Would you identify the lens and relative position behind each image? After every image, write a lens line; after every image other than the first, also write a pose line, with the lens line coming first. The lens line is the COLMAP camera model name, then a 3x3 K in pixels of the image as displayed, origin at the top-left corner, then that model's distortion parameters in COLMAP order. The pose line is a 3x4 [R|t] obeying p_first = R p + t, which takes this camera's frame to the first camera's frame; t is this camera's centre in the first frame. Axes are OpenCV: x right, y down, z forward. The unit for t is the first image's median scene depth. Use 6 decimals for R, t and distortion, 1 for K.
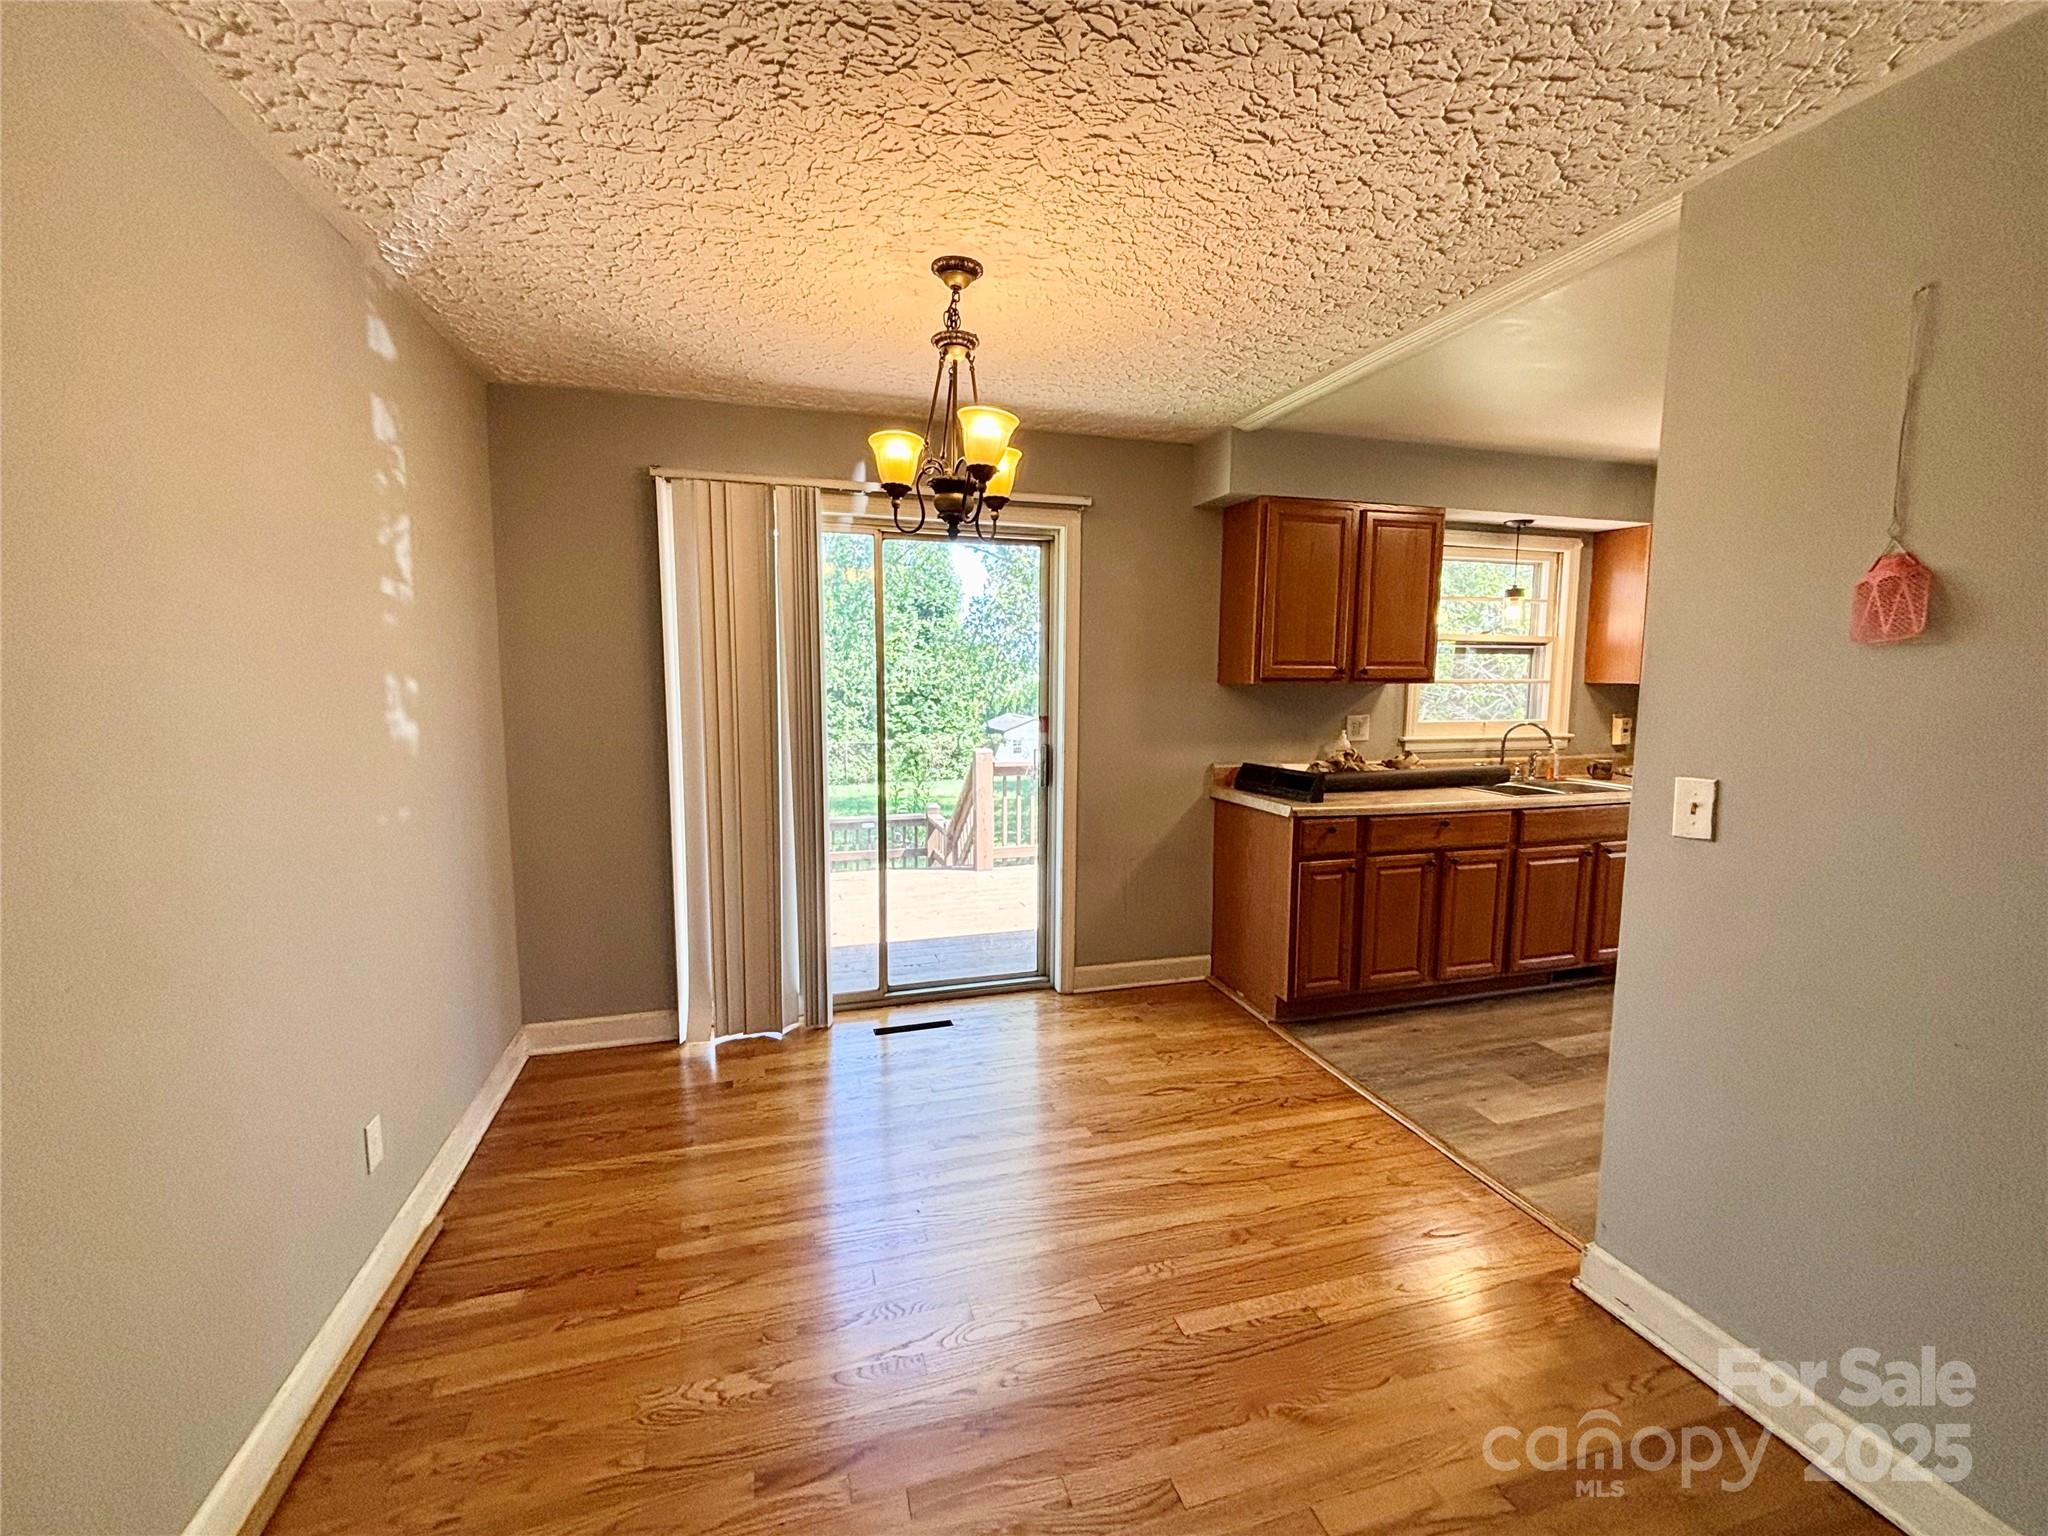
lens RADIAL K [[851.7, 0, 1018.3], [0, 851.7, 768.5], [0, 0, 1]] dist [0.000457, 0.000359]
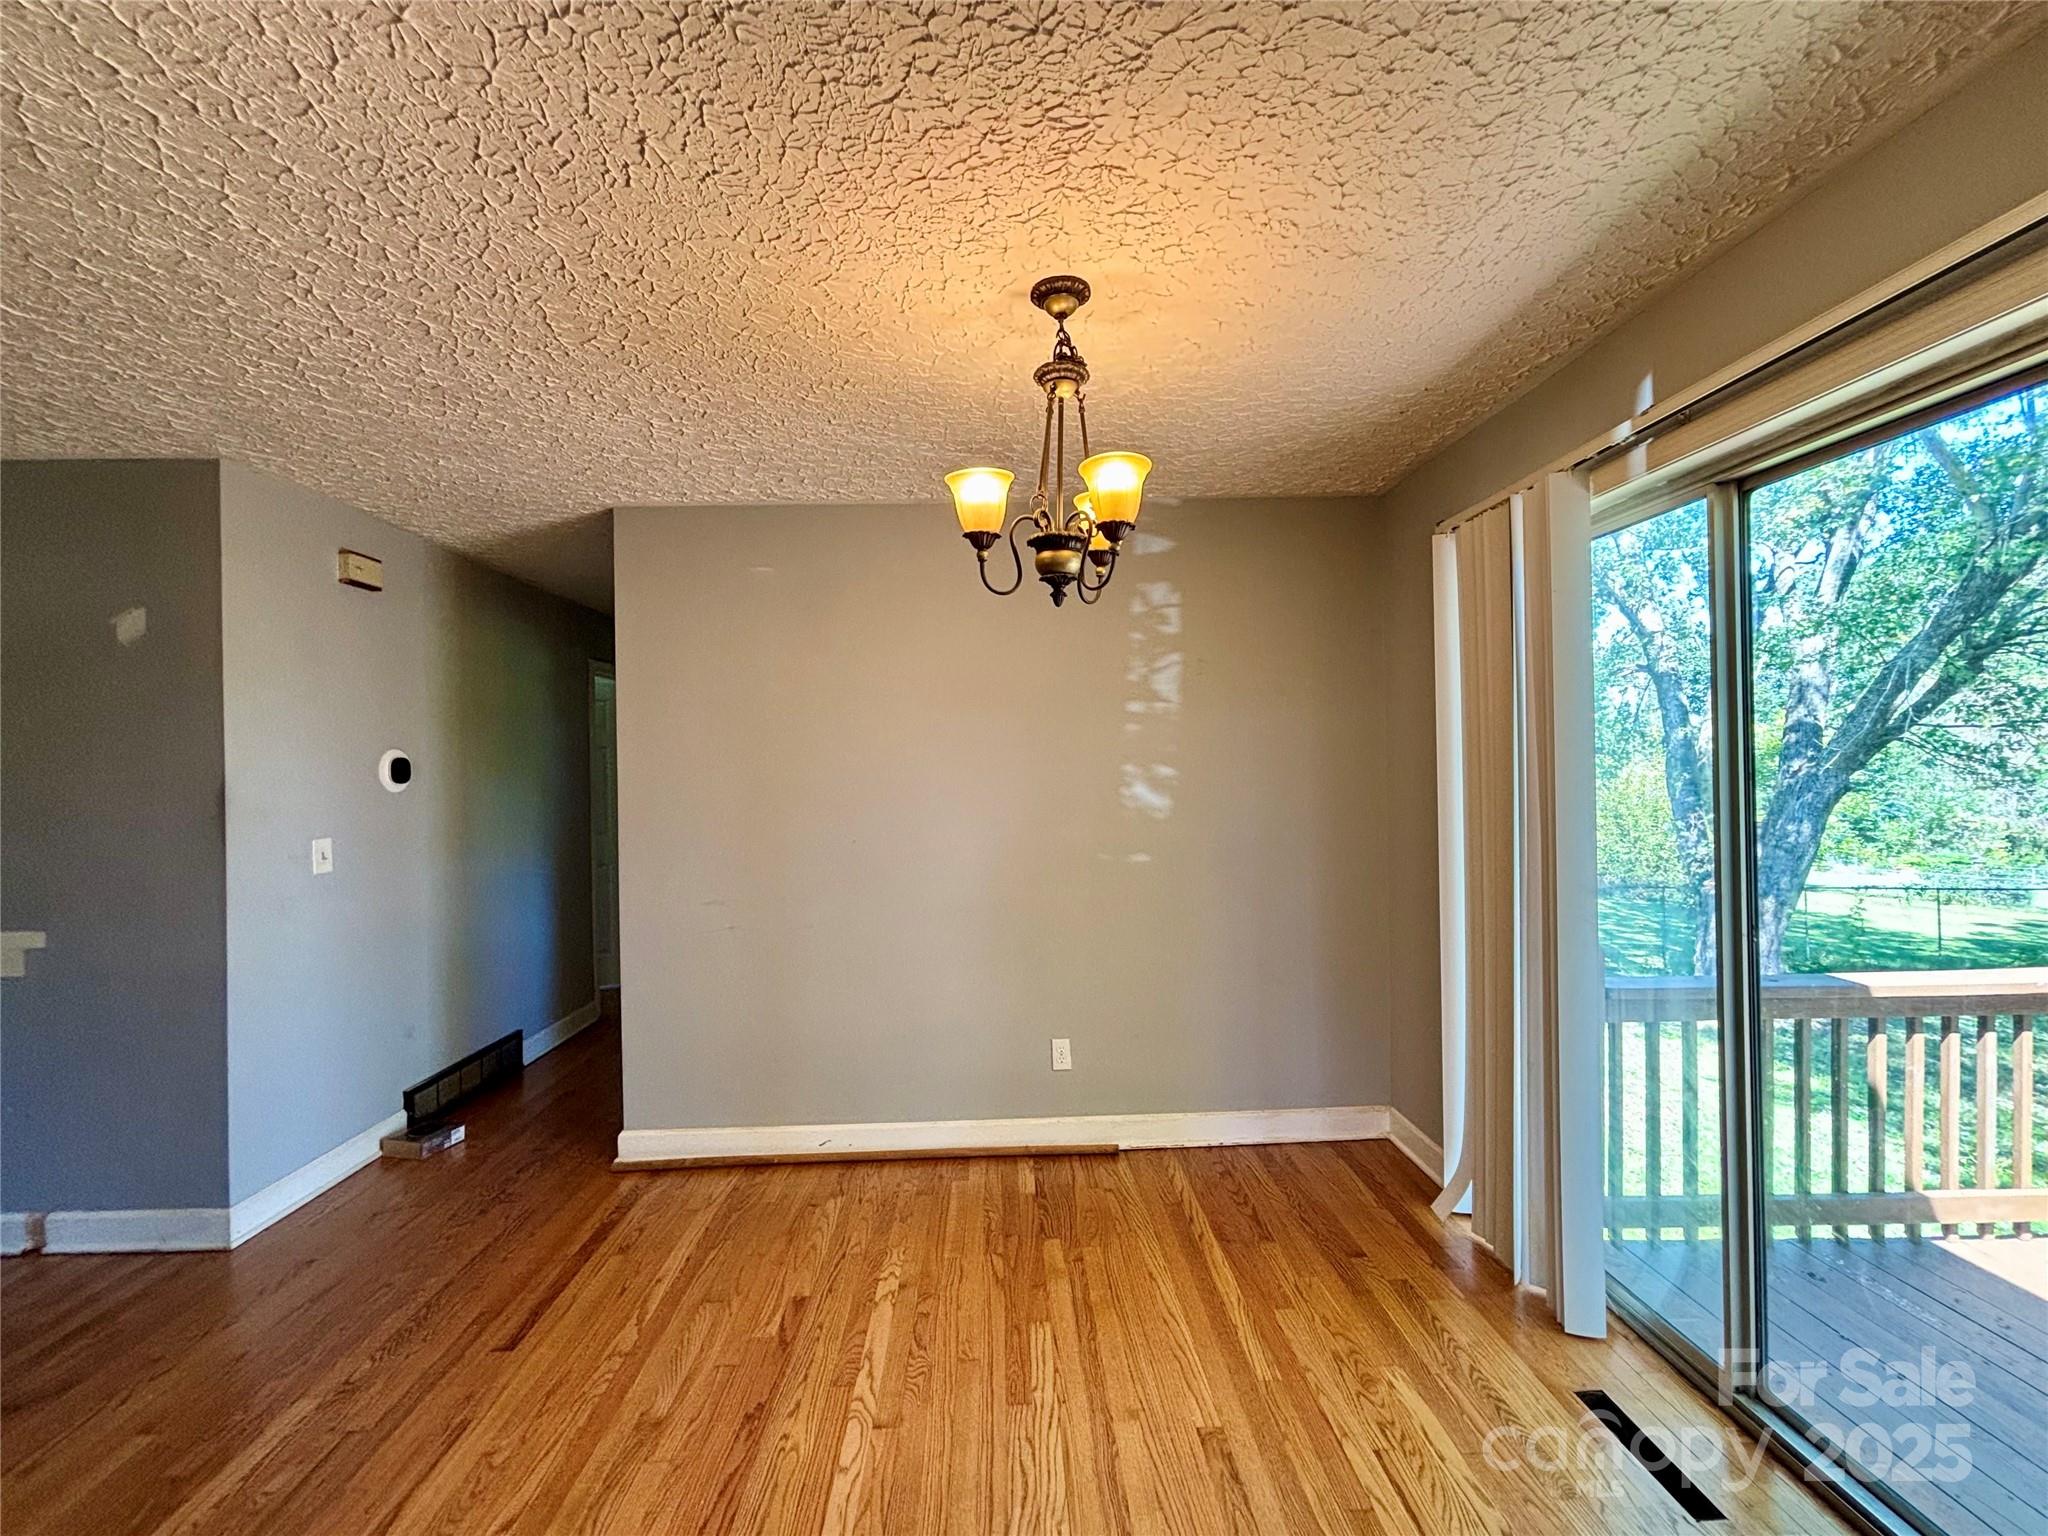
lens RADIAL K [[823.5, 0, 1017.3], [0, 823.5, 765.8], [0, 0, 1]] dist [0.000514, 0.000306]
pose [[-0.257238, -0.007405, -0.966320, 0.727454], [-0.096142, 0.995205, 0.017967, -0.115610], [0.961553, 0.097526, -0.256717, 1.191872]]
